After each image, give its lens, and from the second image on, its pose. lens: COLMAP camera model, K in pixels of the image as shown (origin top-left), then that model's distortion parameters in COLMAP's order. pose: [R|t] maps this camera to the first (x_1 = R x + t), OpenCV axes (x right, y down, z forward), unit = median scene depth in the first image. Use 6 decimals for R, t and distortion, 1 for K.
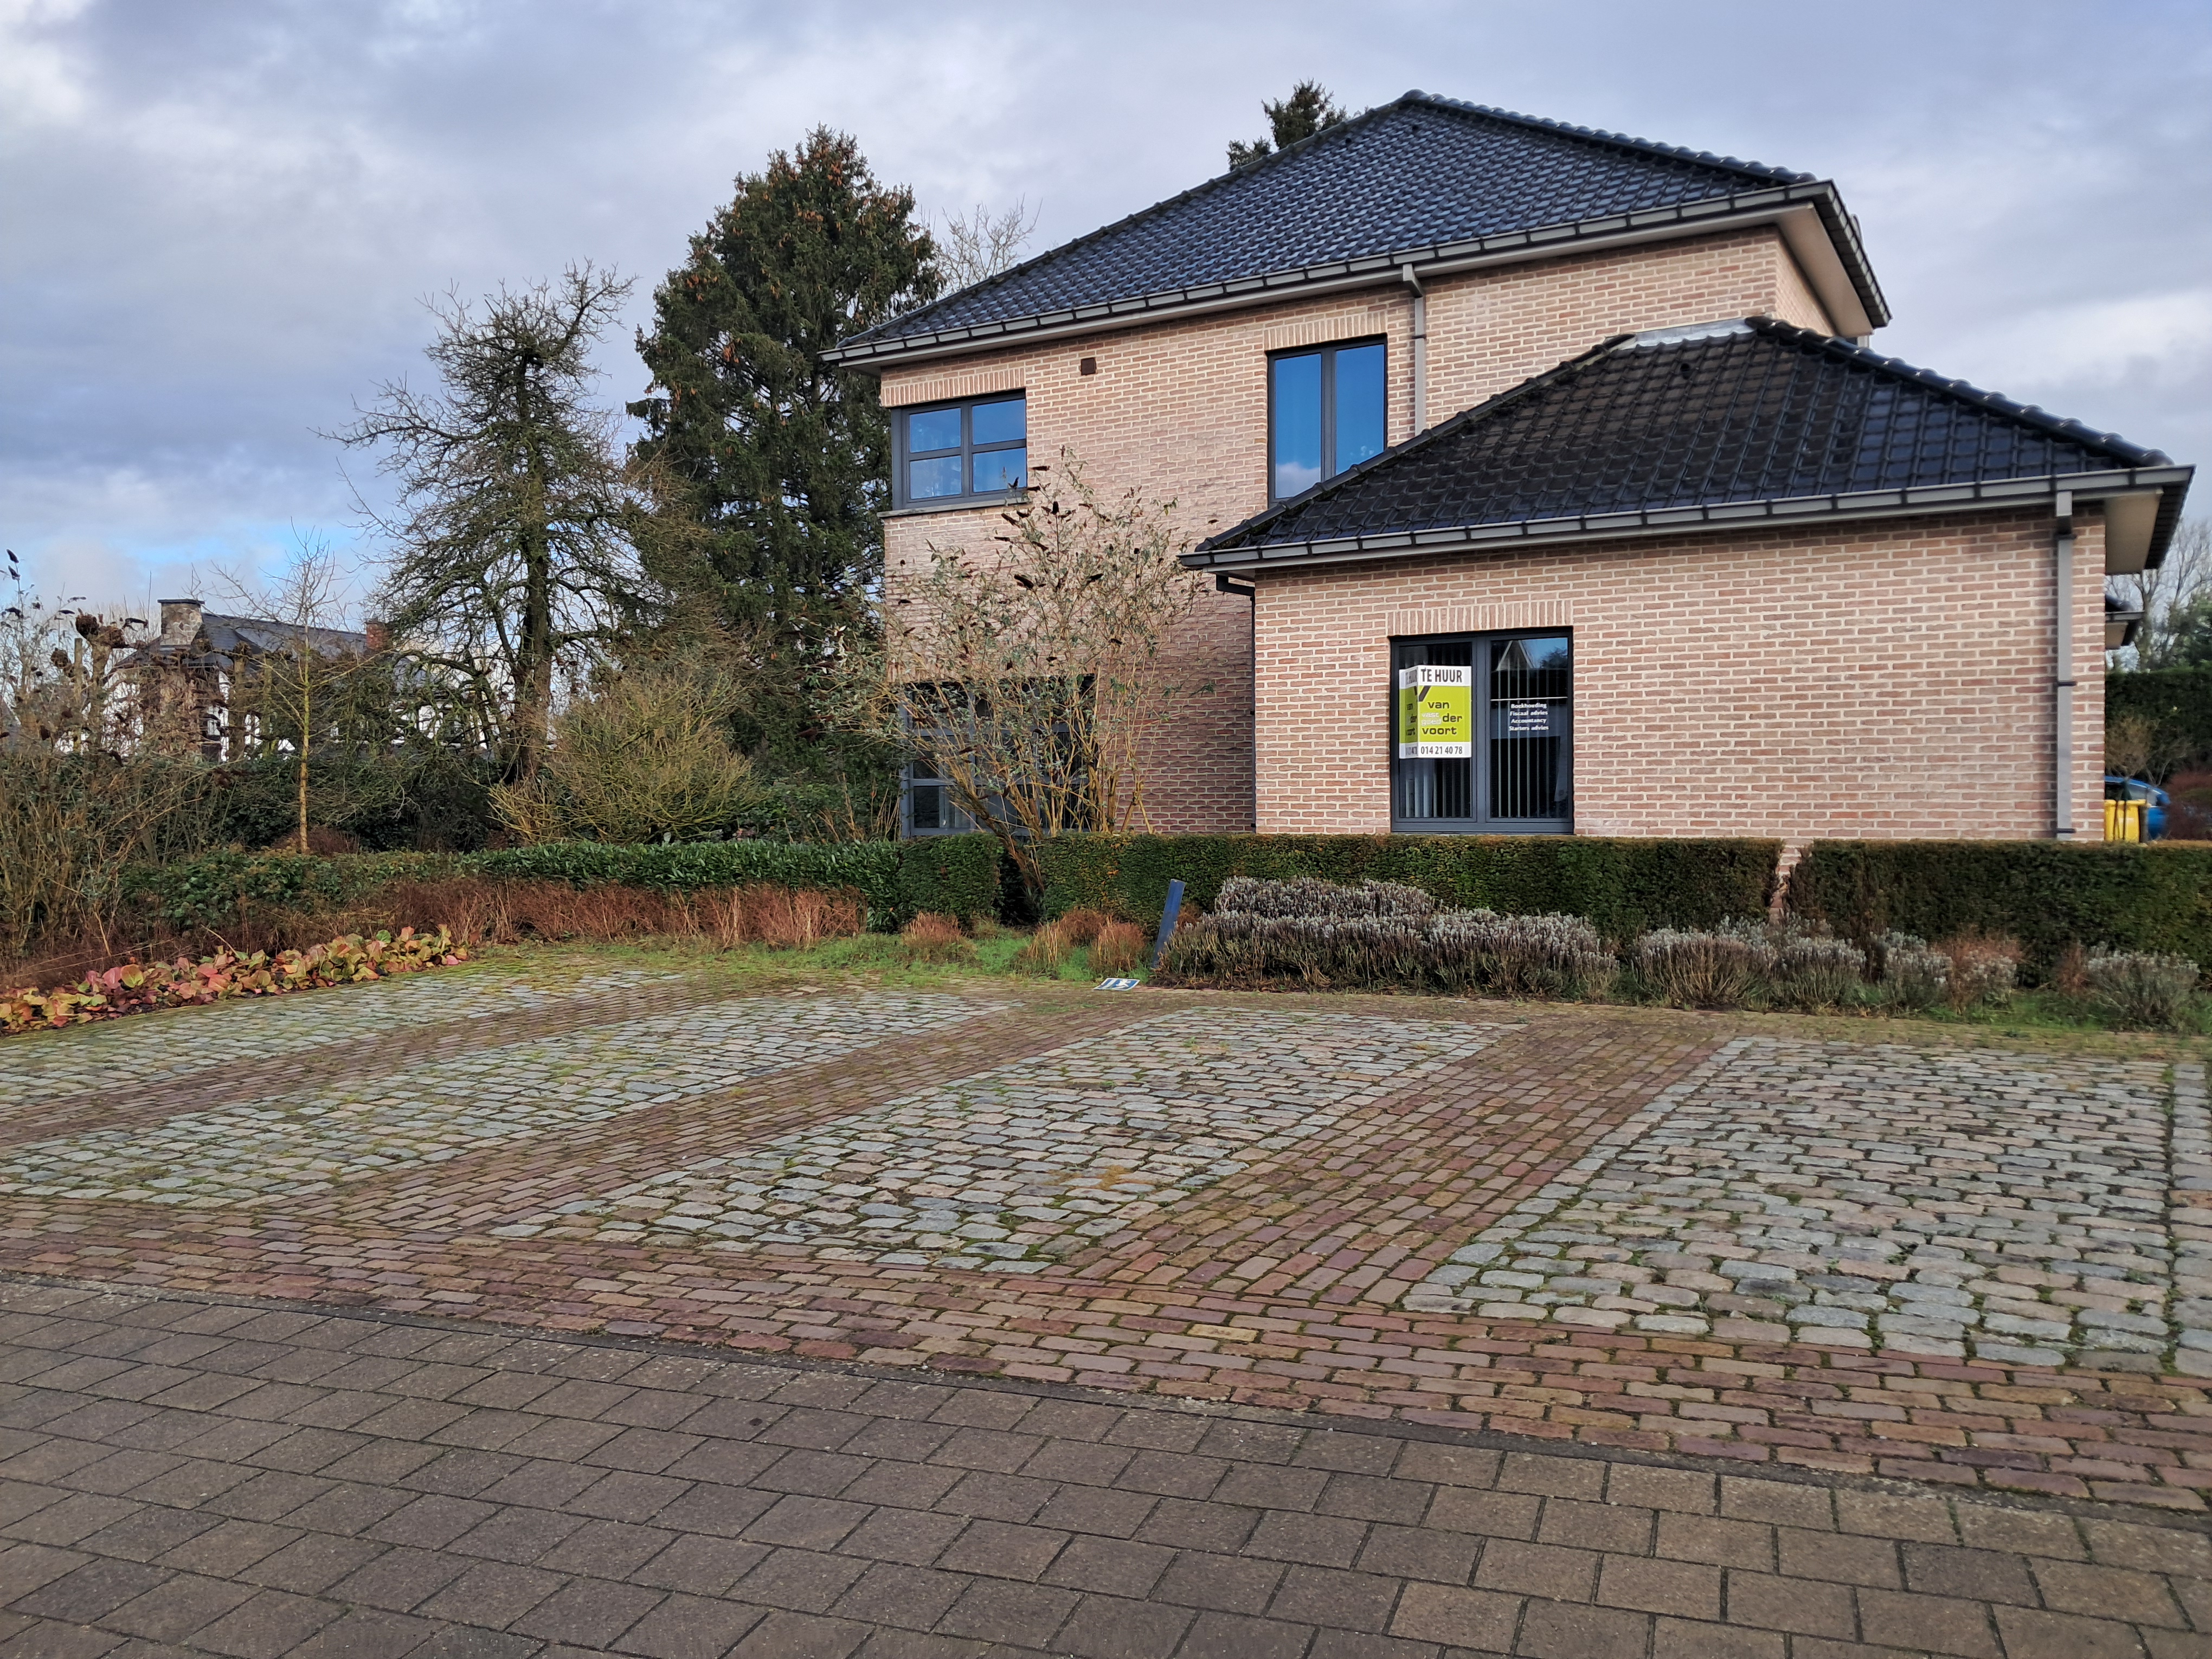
lens RADIAL K [[1783.5, 0, 1064.7], [0, 1783.5, 825.9], [0, 0, 1]] dist [0.082457, -0.112768]
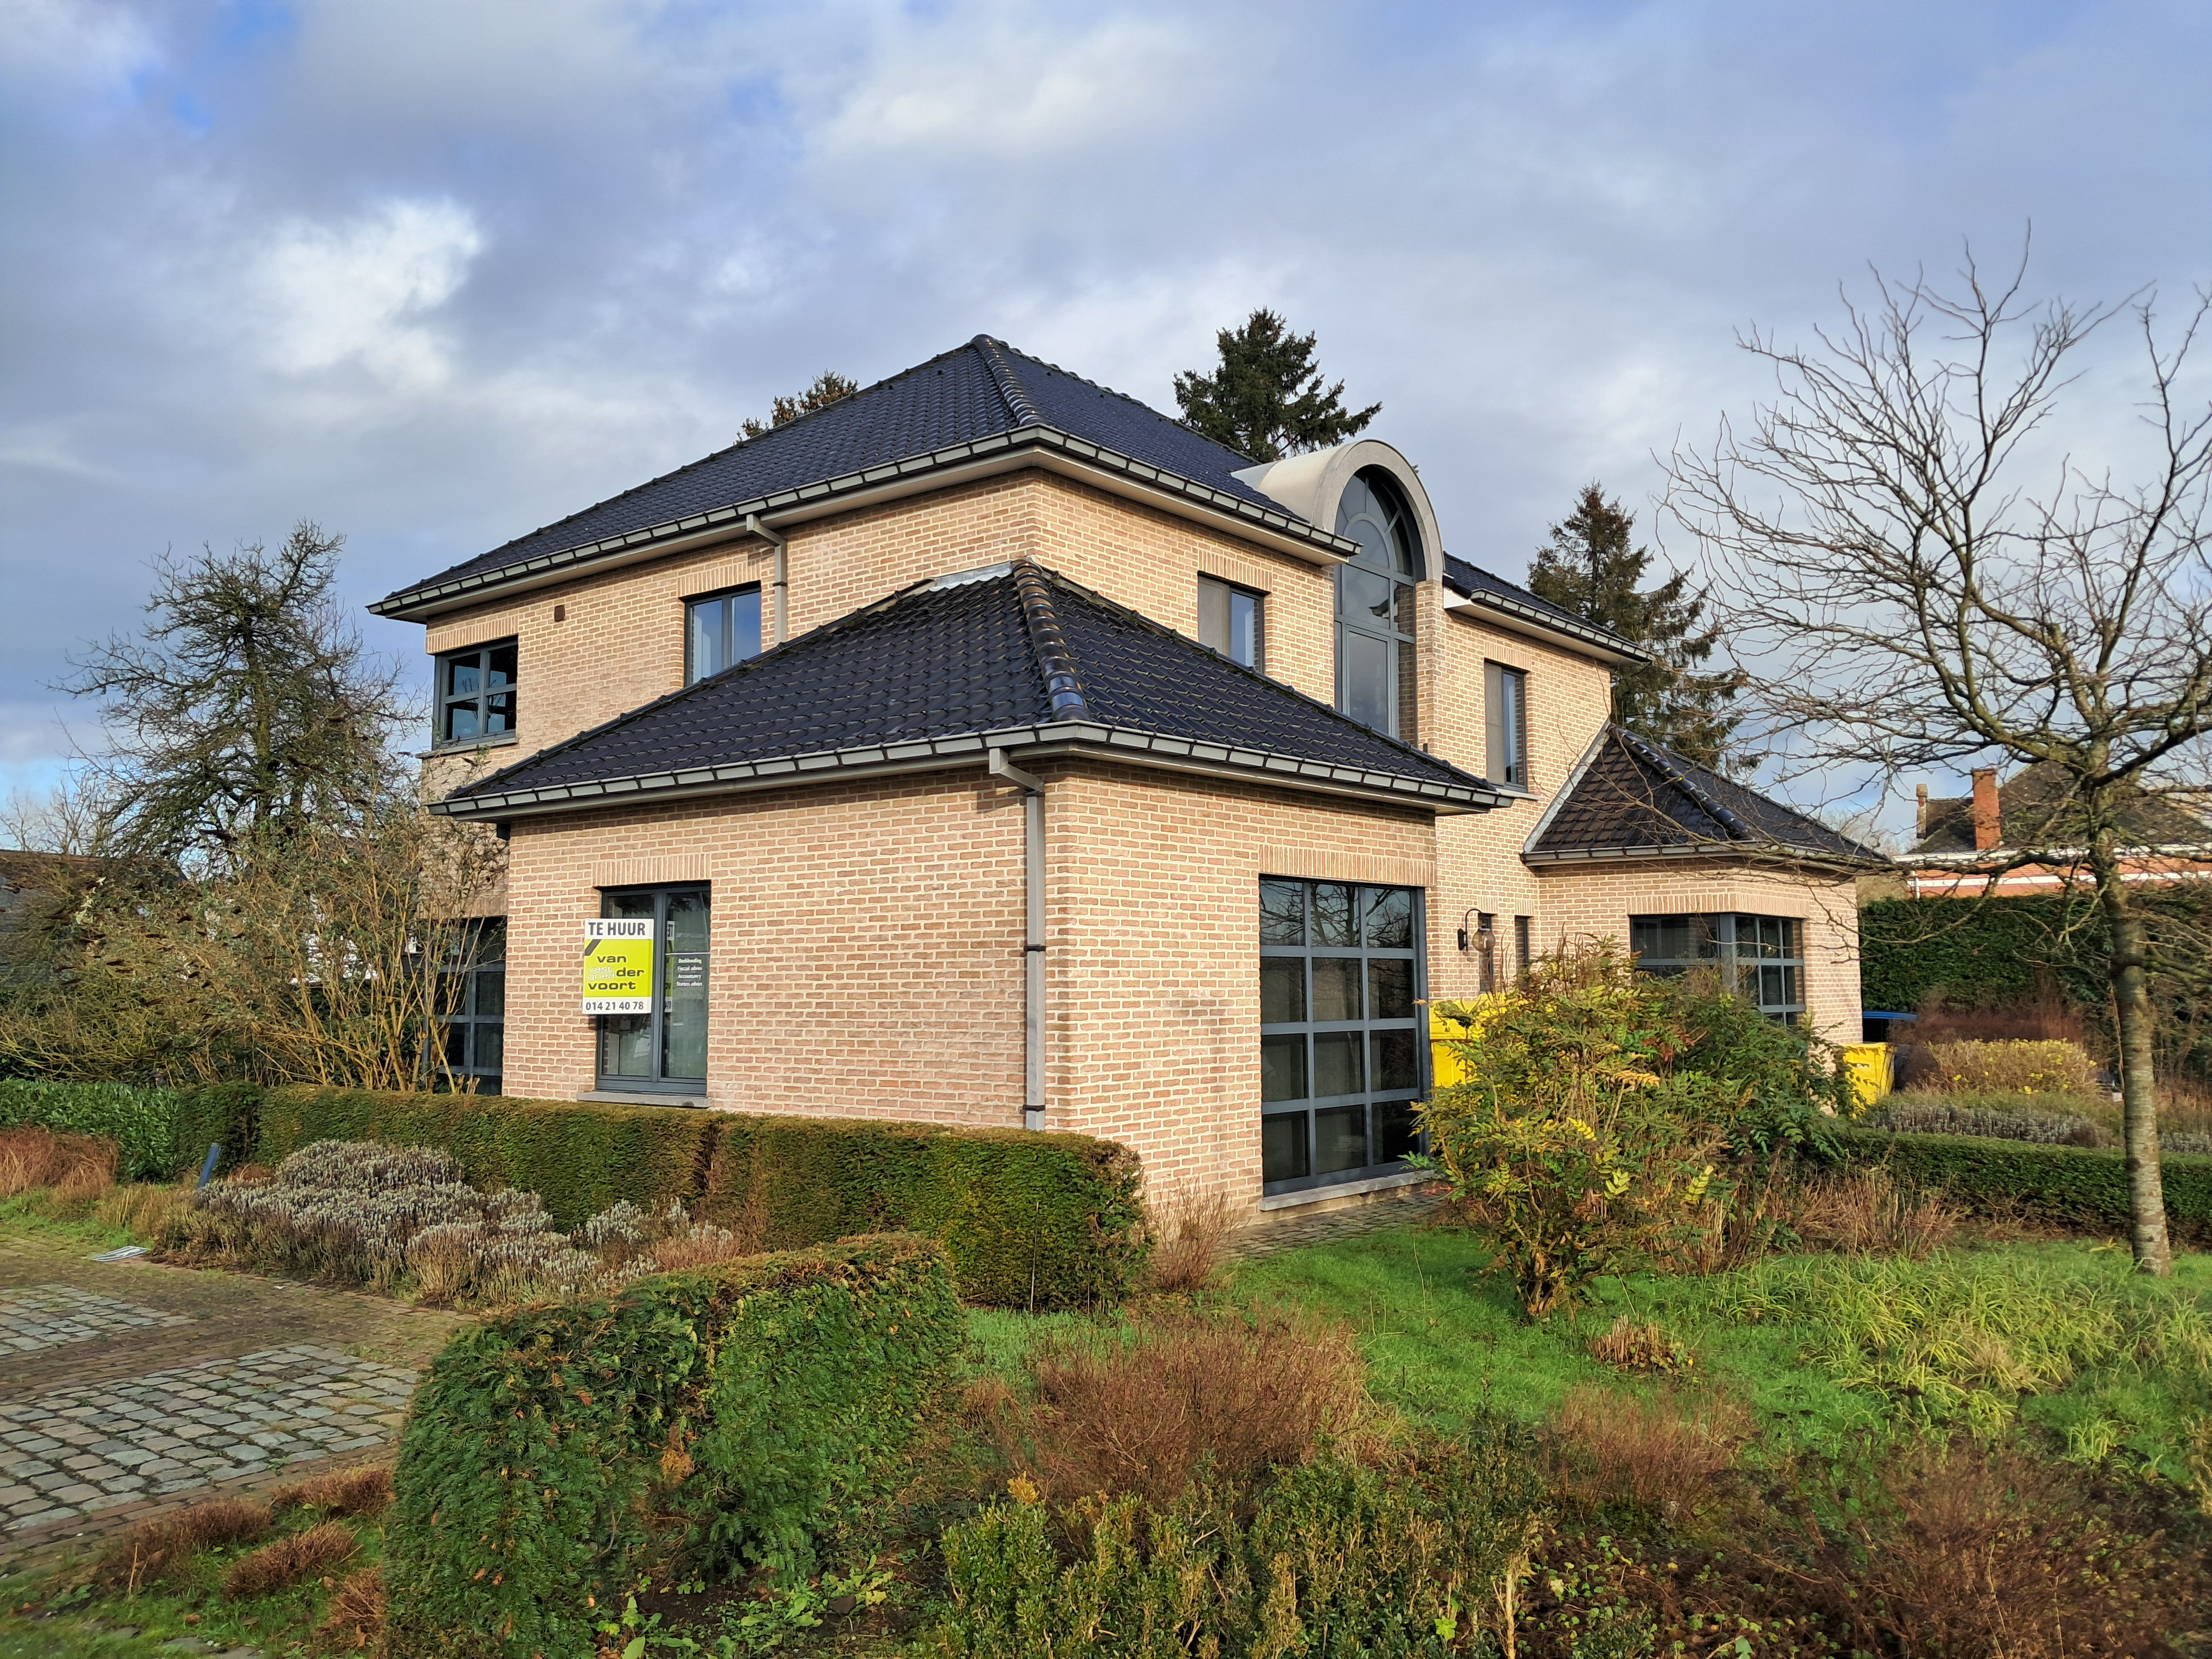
lens RADIAL K [[1763.9, 0, 1107.2], [0, 1763.9, 799.9], [0, 0, 1]] dist [0.072163, -0.003366]
pose [[0.988432, -0.012766, -0.151128, 0.575004], [-0.006048, 0.992342, -0.123375, -0.033303], [0.151546, 0.122862, 0.980785, 0.077653]]
